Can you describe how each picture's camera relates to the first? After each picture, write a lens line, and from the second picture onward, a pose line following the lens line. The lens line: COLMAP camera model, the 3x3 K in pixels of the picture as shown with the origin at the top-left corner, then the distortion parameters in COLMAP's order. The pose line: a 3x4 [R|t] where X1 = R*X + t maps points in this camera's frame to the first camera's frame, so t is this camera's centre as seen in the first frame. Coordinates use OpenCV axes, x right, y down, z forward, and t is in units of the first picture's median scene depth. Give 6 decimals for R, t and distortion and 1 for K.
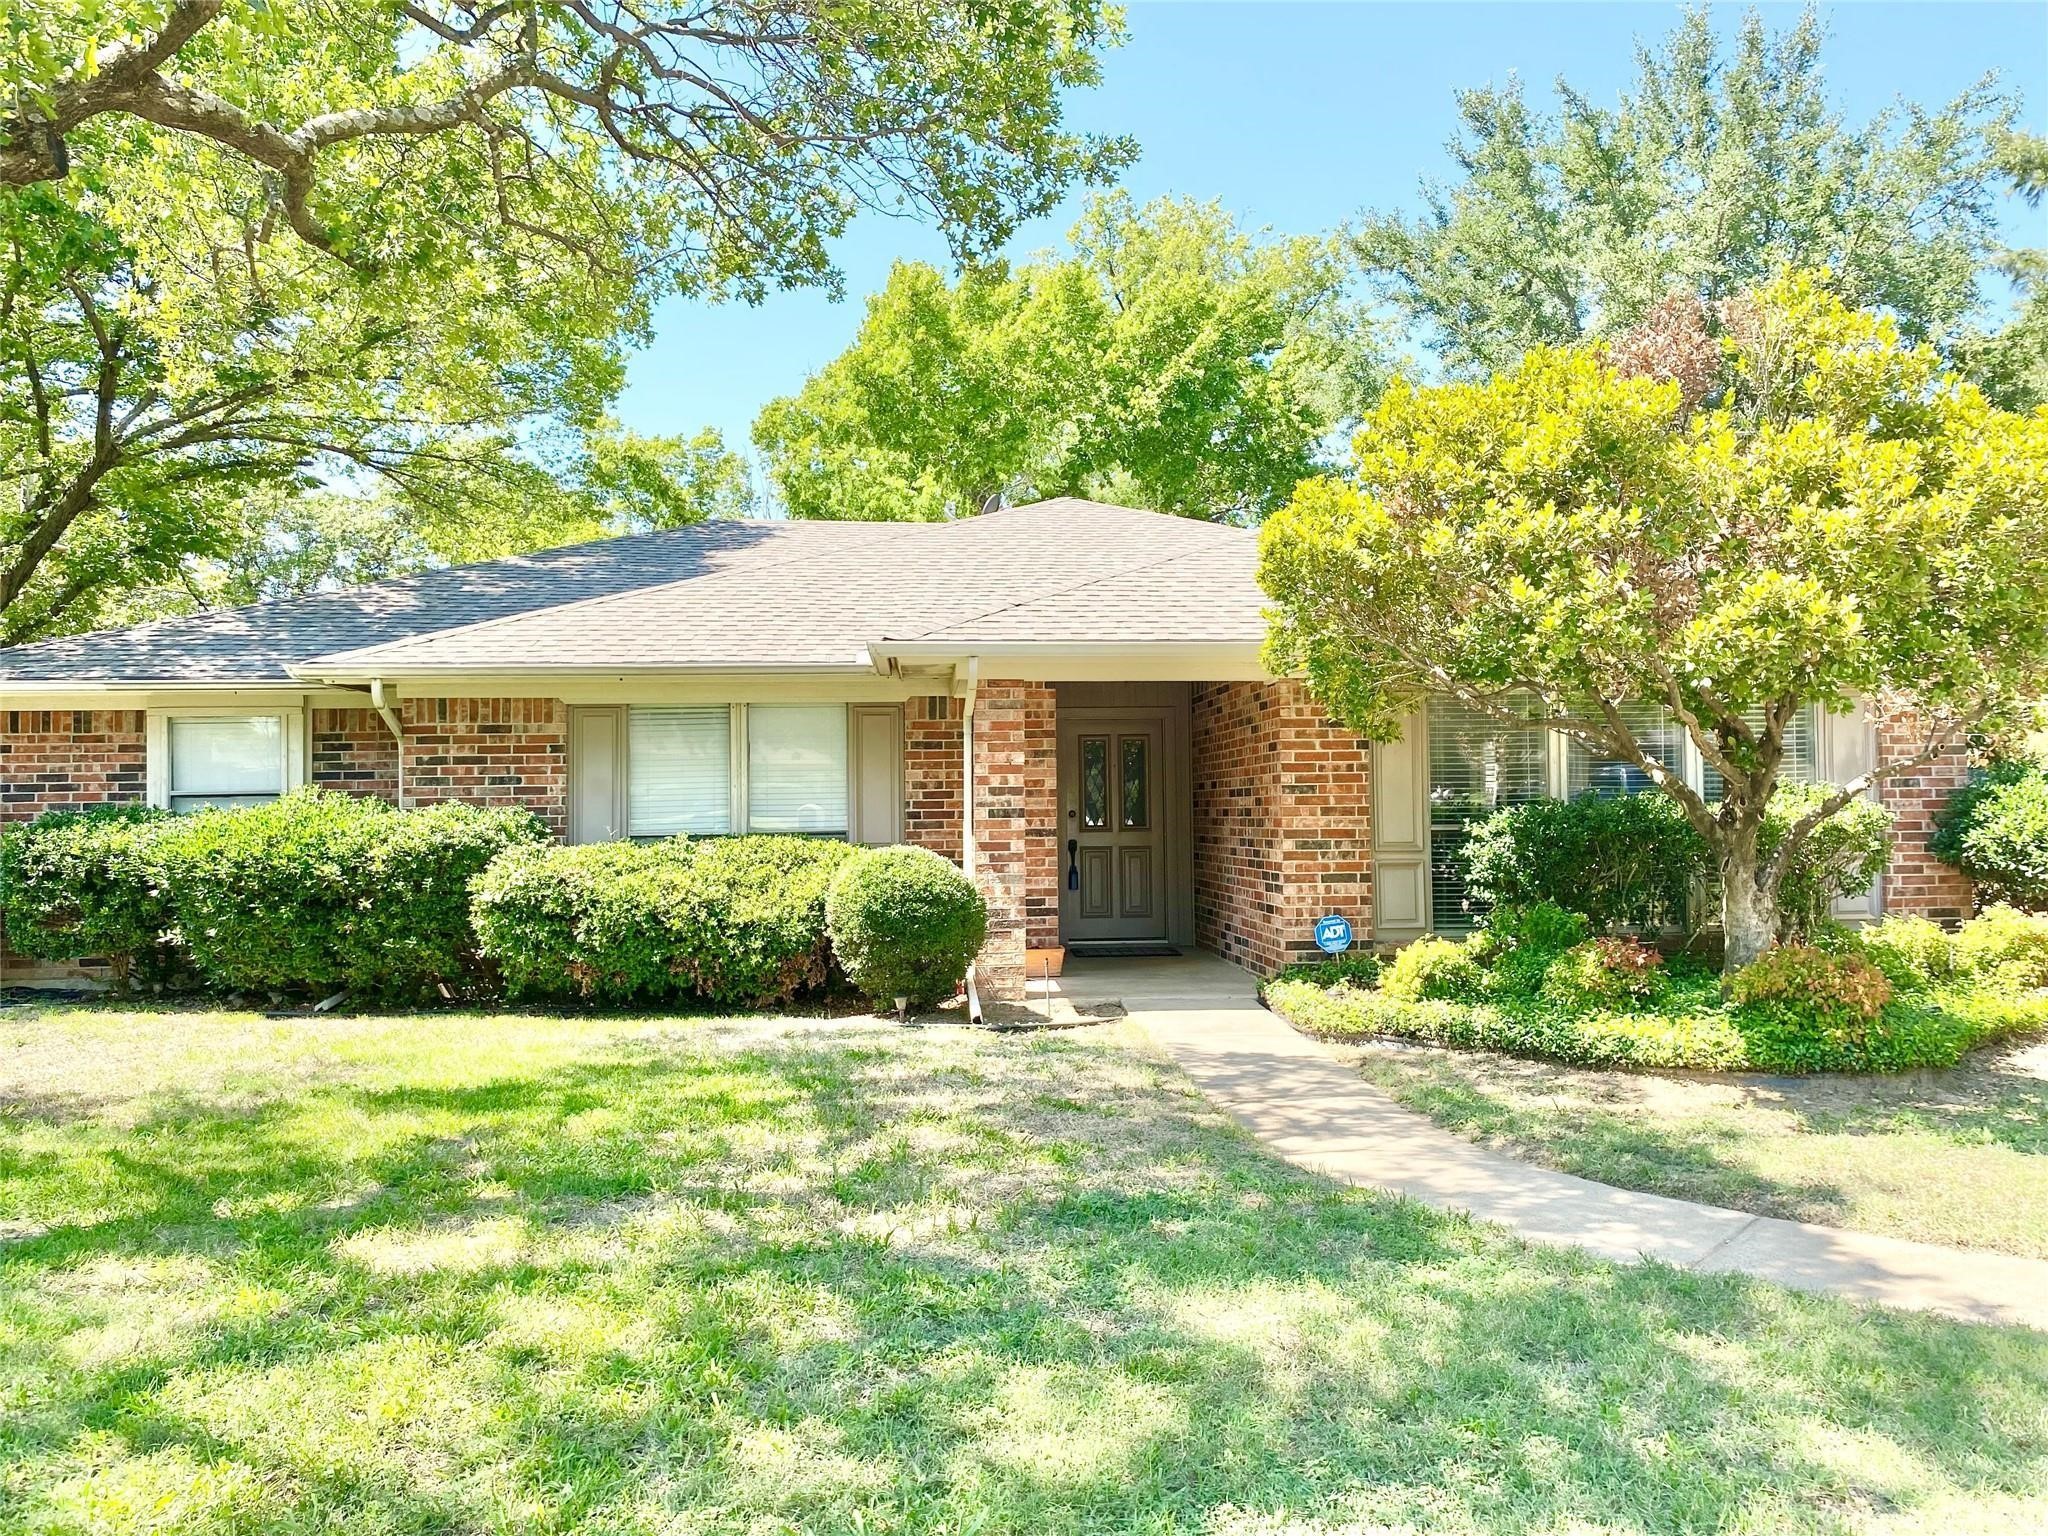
lens RADIAL K [[1596.4, 0, 1016.9], [0, 1596.4, 756.2], [0, 0, 1]] dist [-0.004807, -0.026982]
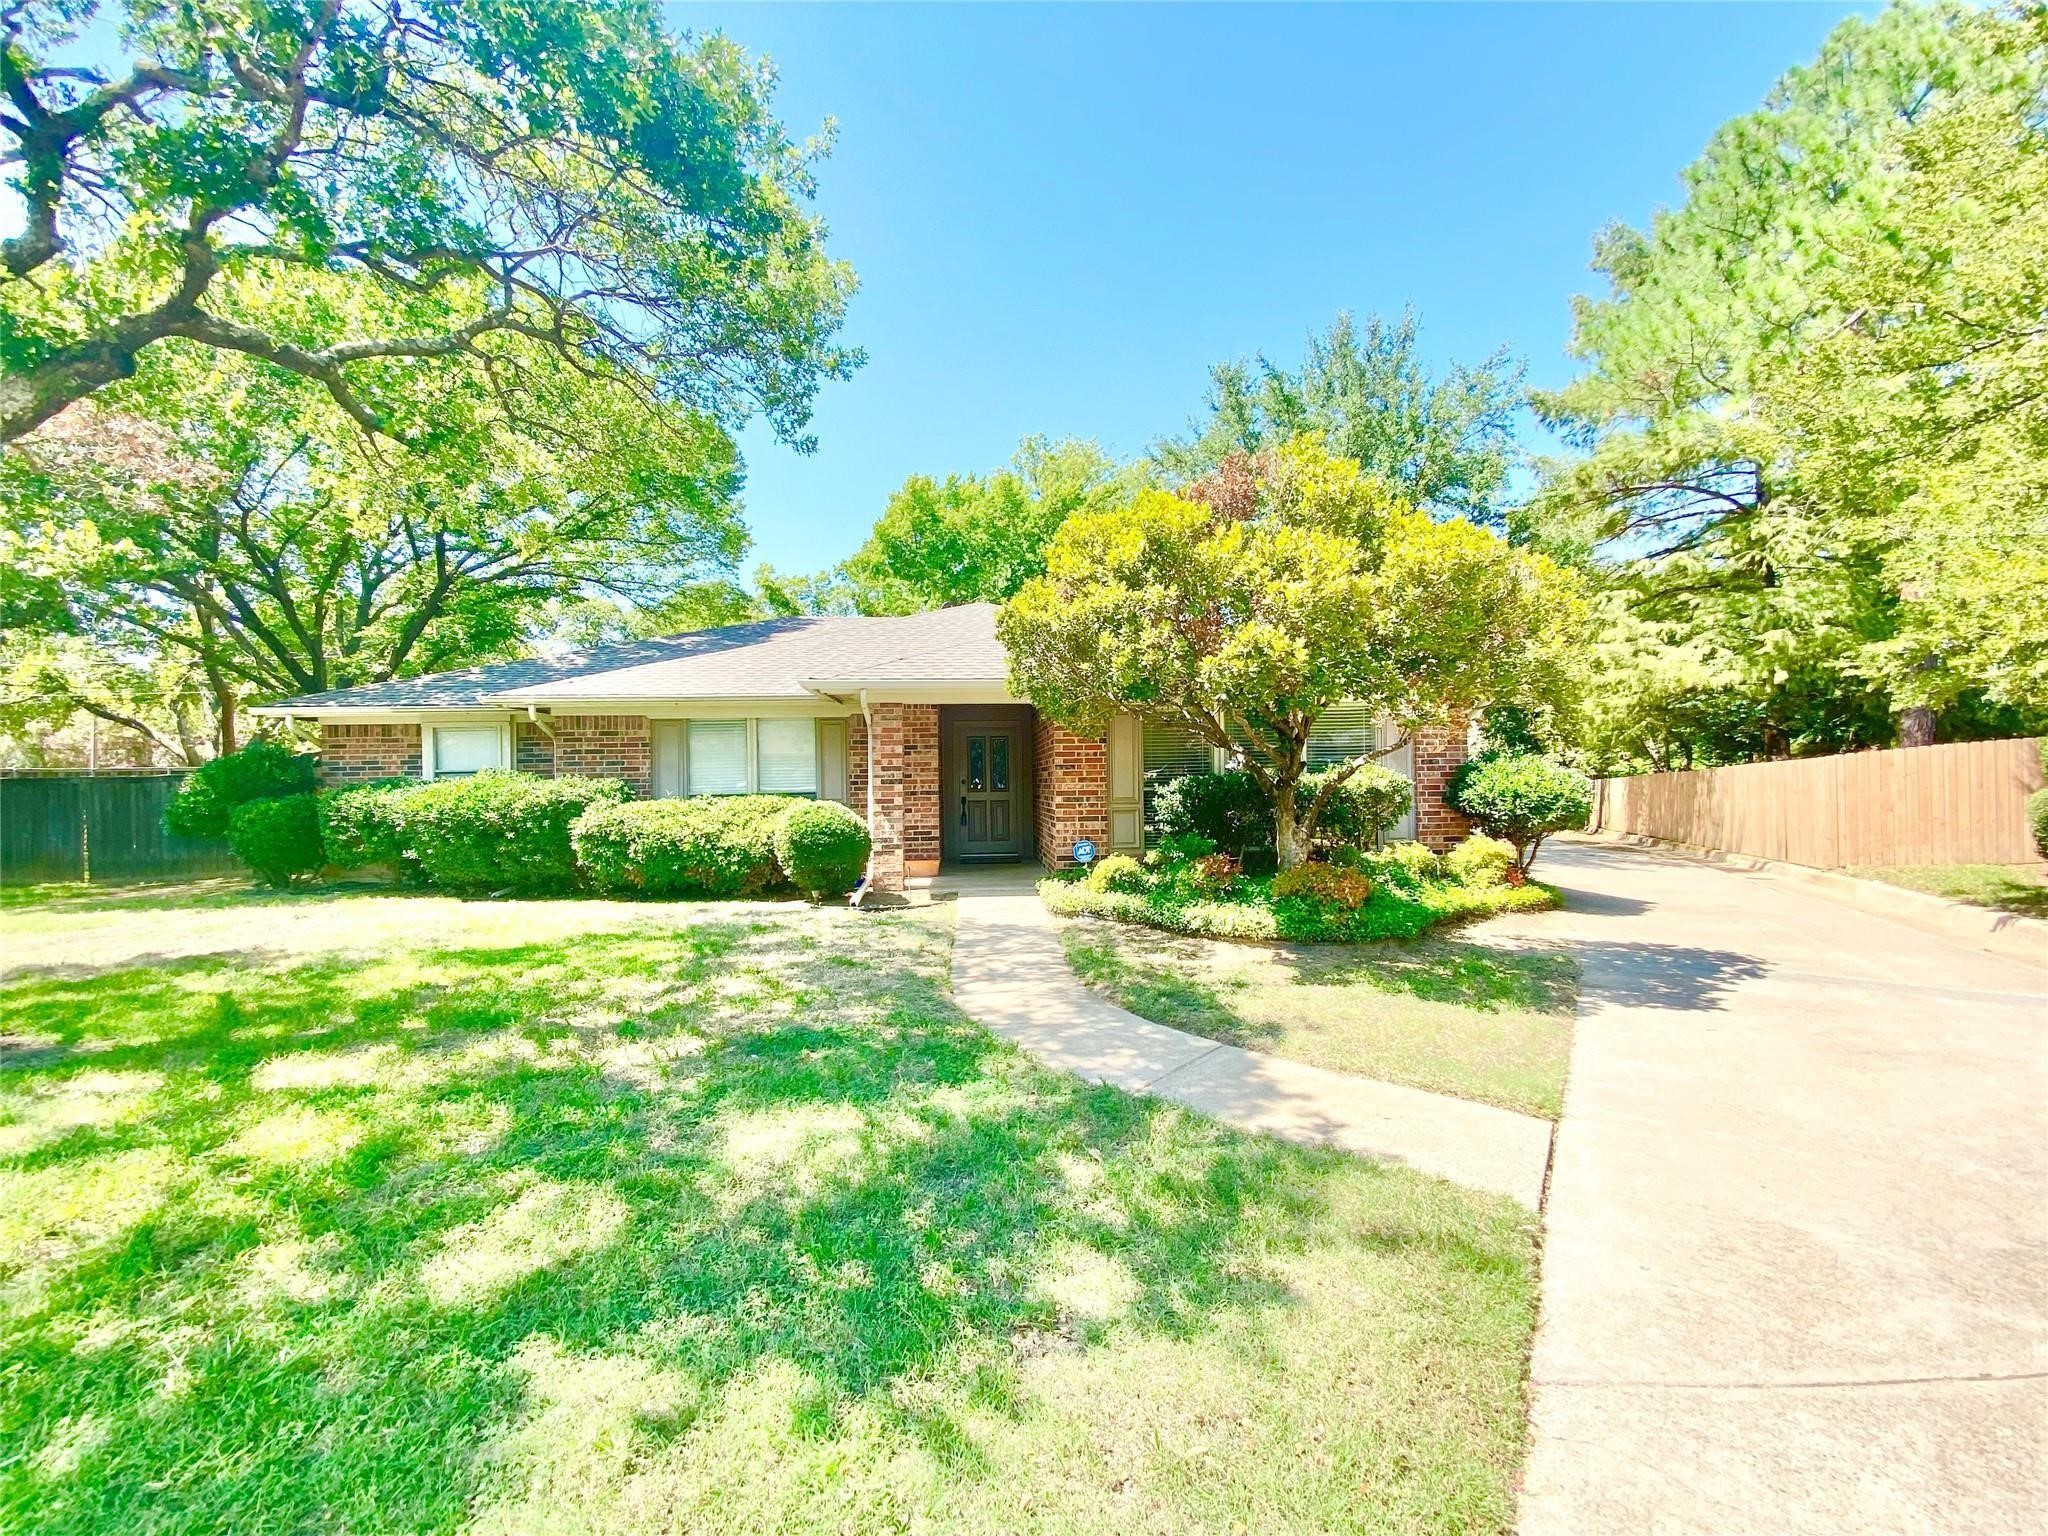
lens RADIAL K [[829.4, 0, 1038.0], [0, 829.4, 777.3], [0, 0, 1]] dist [0.002520, -0.009482]
pose [[0.999791, -0.003170, -0.020194, 0.193910], [0.003818, 0.999476, 0.032136, 0.003748], [0.020081, -0.032206, 0.999280, 0.131986]]
